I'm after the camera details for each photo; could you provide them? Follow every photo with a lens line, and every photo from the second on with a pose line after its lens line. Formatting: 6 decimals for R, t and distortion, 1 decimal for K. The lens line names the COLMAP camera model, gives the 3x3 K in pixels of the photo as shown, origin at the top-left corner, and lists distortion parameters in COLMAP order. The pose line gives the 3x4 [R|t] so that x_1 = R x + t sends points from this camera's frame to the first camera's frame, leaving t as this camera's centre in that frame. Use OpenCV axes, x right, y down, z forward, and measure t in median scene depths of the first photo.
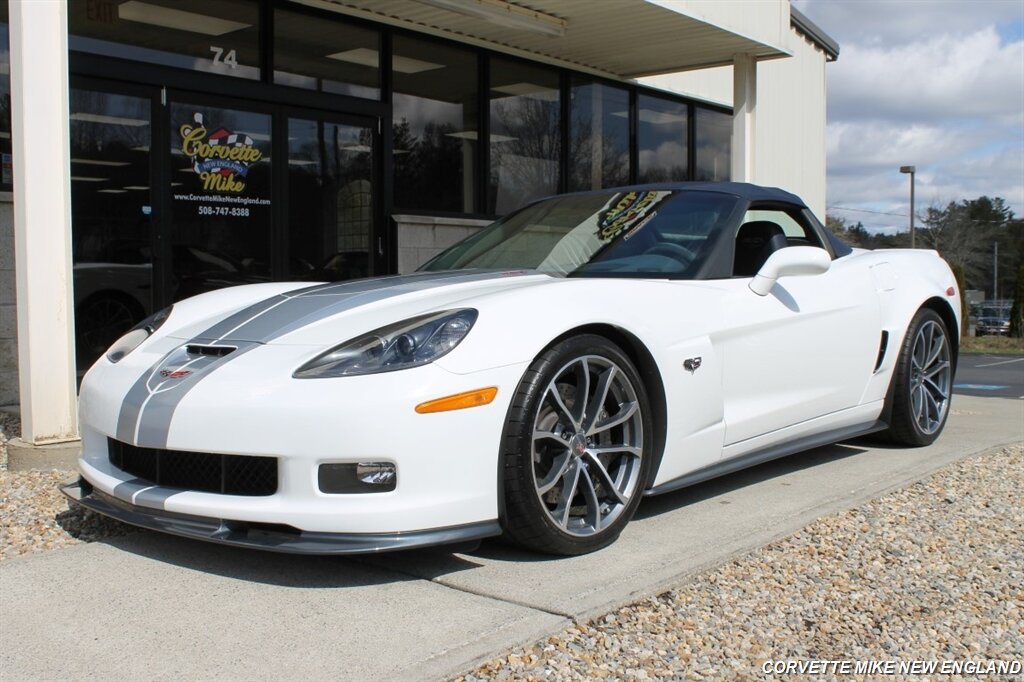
lens RADIAL K [[1082.2, 0, 512.0], [0, 1082.2, 341.0], [0, 0, 1]] dist [-0.101532, 0.015664]
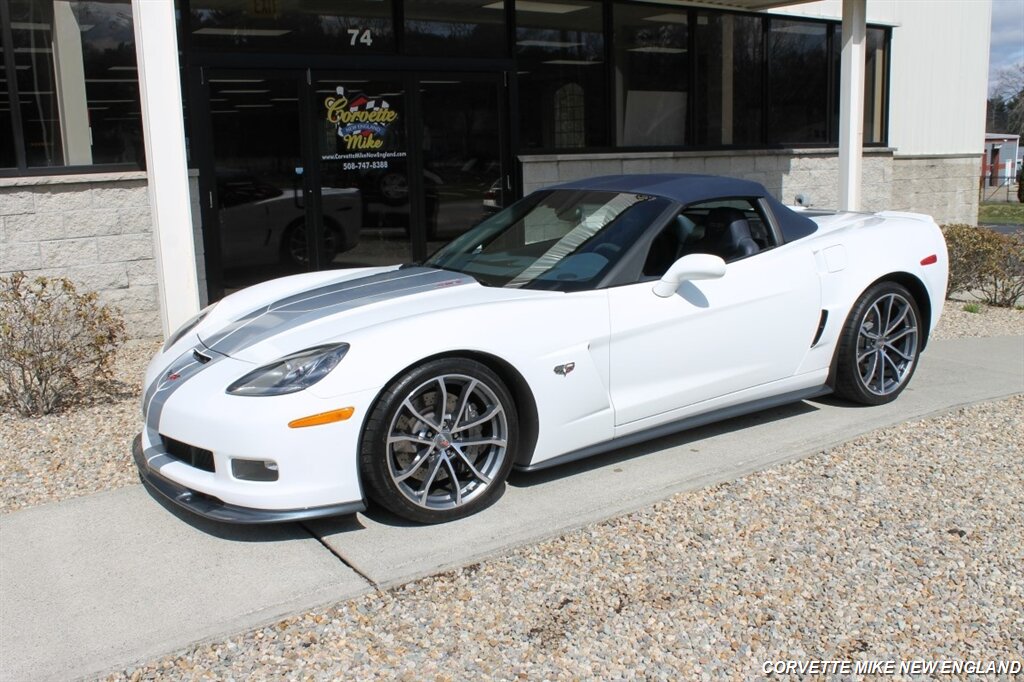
lens RADIAL K [[971.7, 0, 512.0], [0, 971.7, 341.0], [0, 0, 1]] dist [-0.158924, 0.165388]
pose [[0.965802, 0.024975, -0.258074, 0.184293], [0.012598, 0.989655, 0.142916, -0.079220], [0.258974, -0.141280, 0.955496, -0.033953]]
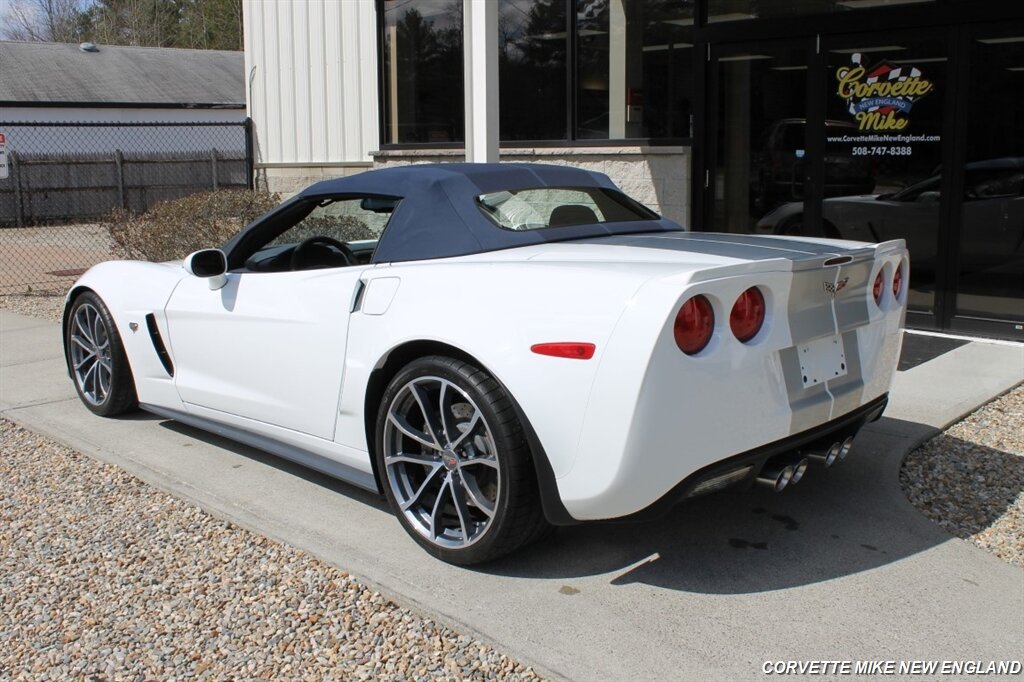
lens RADIAL K [[1005.5, 0, 512.0], [0, 1005.5, 341.0], [0, 0, 1]] dist [-0.142618, 0.139037]
pose [[-0.049060, 0.185311, -0.981455, 0.666724], [-0.044783, 0.981241, 0.187509, -0.106309], [0.997791, 0.053152, -0.039841, 0.725033]]
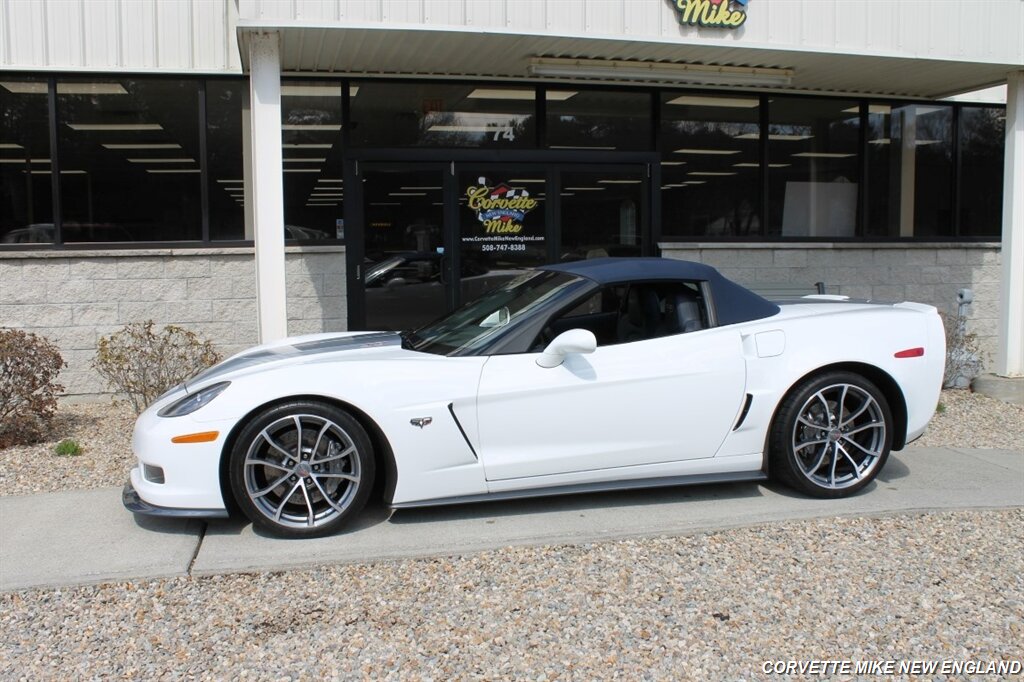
lens RADIAL K [[950.3, 0, 512.0], [0, 950.3, 341.0], [0, 0, 1]] dist [-0.162827, 0.168489]
pose [[0.808359, 0.052350, -0.586357, 0.456955], [-0.023500, 0.998114, 0.056715, -0.072763], [0.588220, -0.032067, 0.808065, 0.035652]]
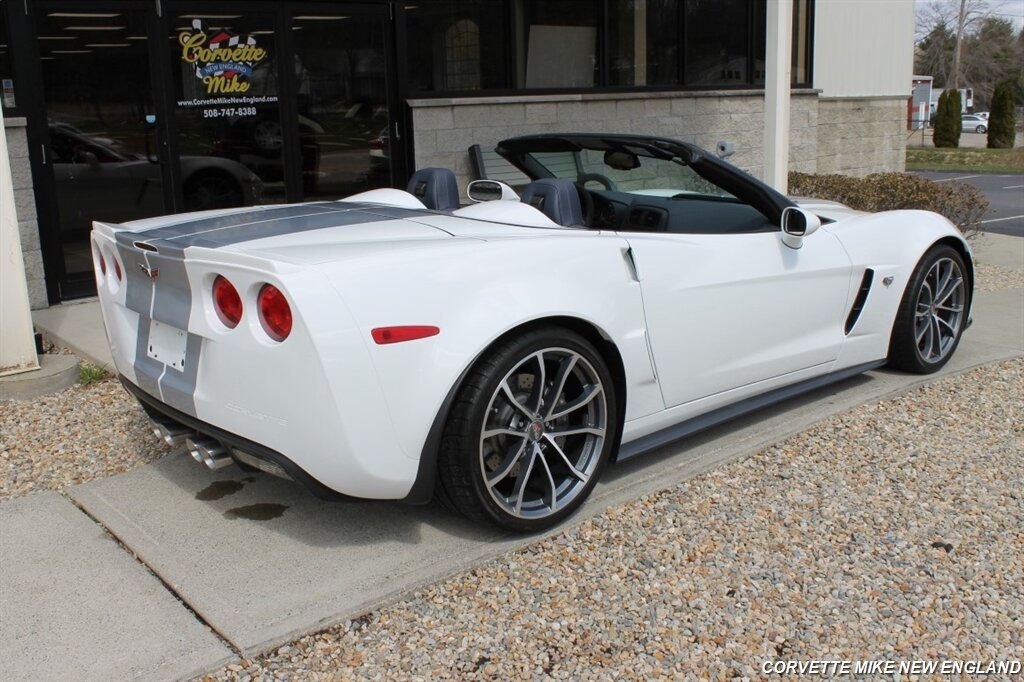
lens RADIAL K [[1034.3, 0, 512.0], [0, 1034.3, 341.0], [0, 0, 1]] dist [-0.142712, 0.165639]
pose [[0.987579, 0.011082, -0.156731, 0.166377], [0.018316, 0.982590, 0.184884, -0.081652], [0.156051, -0.185458, 0.970182, 0.034375]]
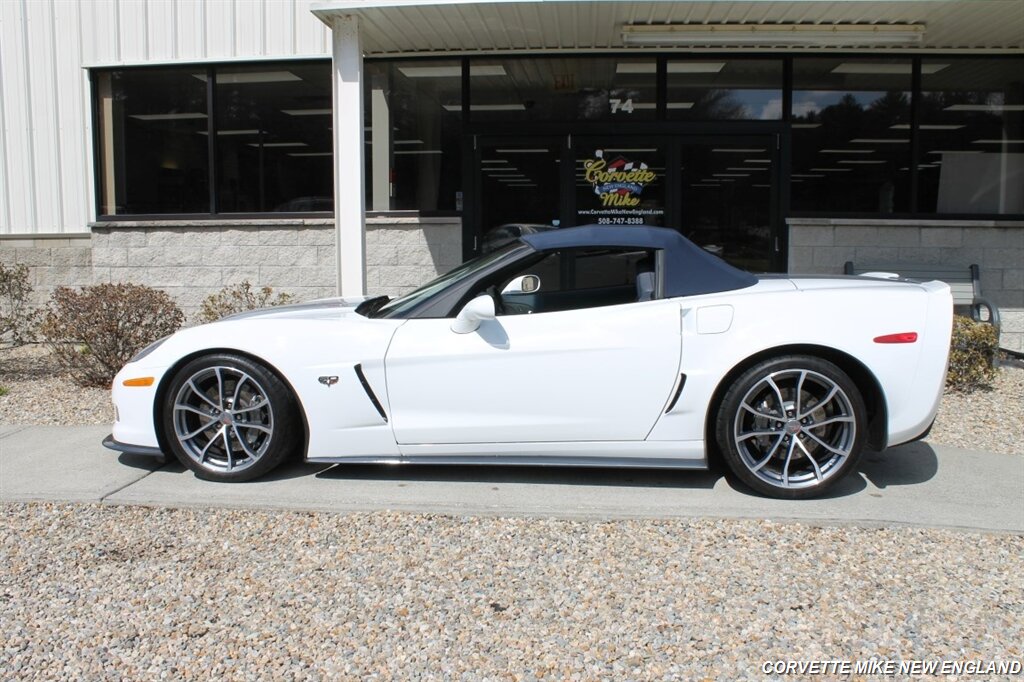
lens RADIAL K [[909.4, 0, 512.0], [0, 909.4, 341.0], [0, 0, 1]] dist [-0.171329, 0.174406]
pose [[0.578422, 0.100472, -0.809527, 0.597380], [-0.043555, 0.994774, 0.092343, -0.071336], [0.814574, -0.018154, 0.579775, 0.233516]]
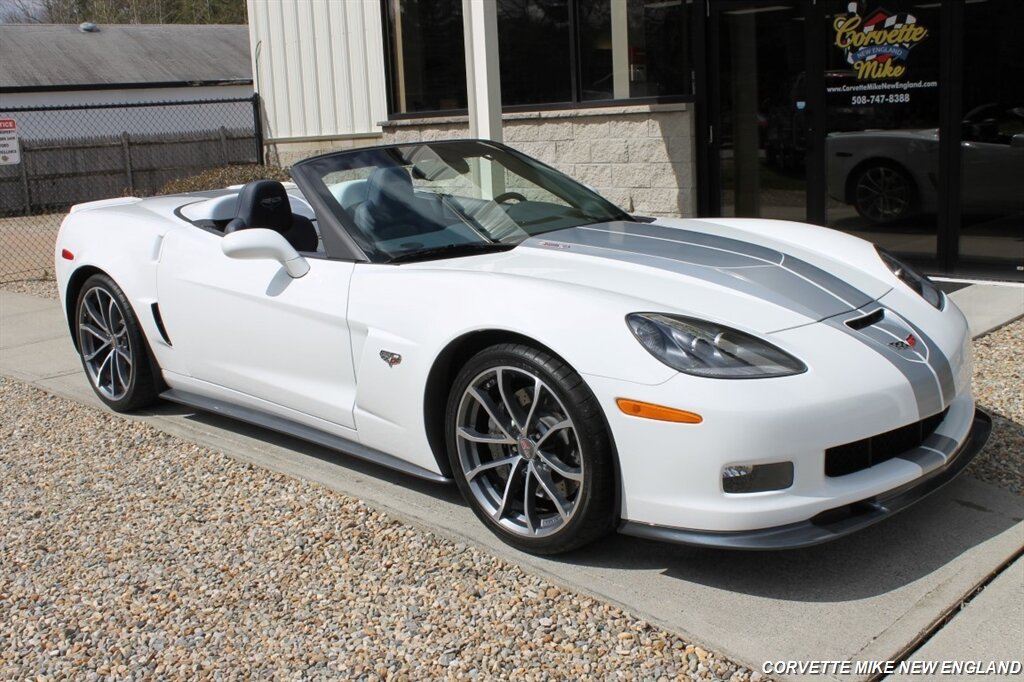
lens RADIAL K [[1057.9, 0, 512.0], [0, 1057.9, 341.0], [0, 0, 1]] dist [-0.132175, 0.137287]
pose [[-0.071048, 0.208361, -0.975468, 0.736438], [-0.003106, 0.977888, 0.209105, -0.103997], [0.997468, 0.017886, -0.068830, 0.748996]]
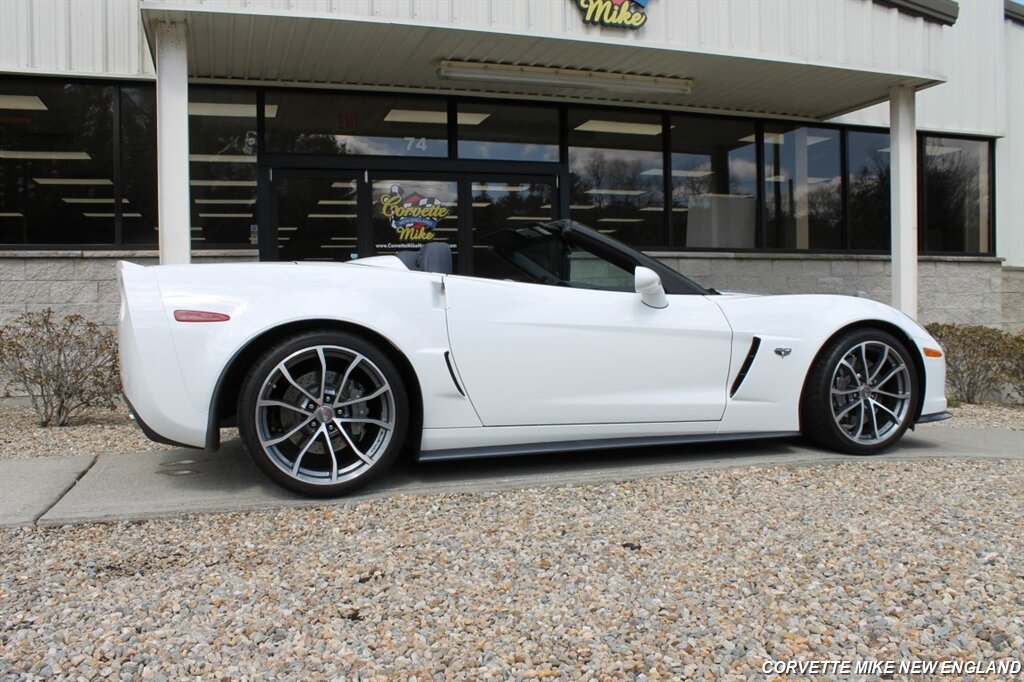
lens RADIAL K [[872.9, 0, 512.0], [0, 872.9, 341.0], [0, 0, 1]] dist [-0.172557, 0.156391]
pose [[0.852761, 0.005718, -0.522270, 0.430012], [-0.013308, 0.999853, -0.010783, 0.001116], [0.522132, 0.016145, 0.852712, 0.112831]]
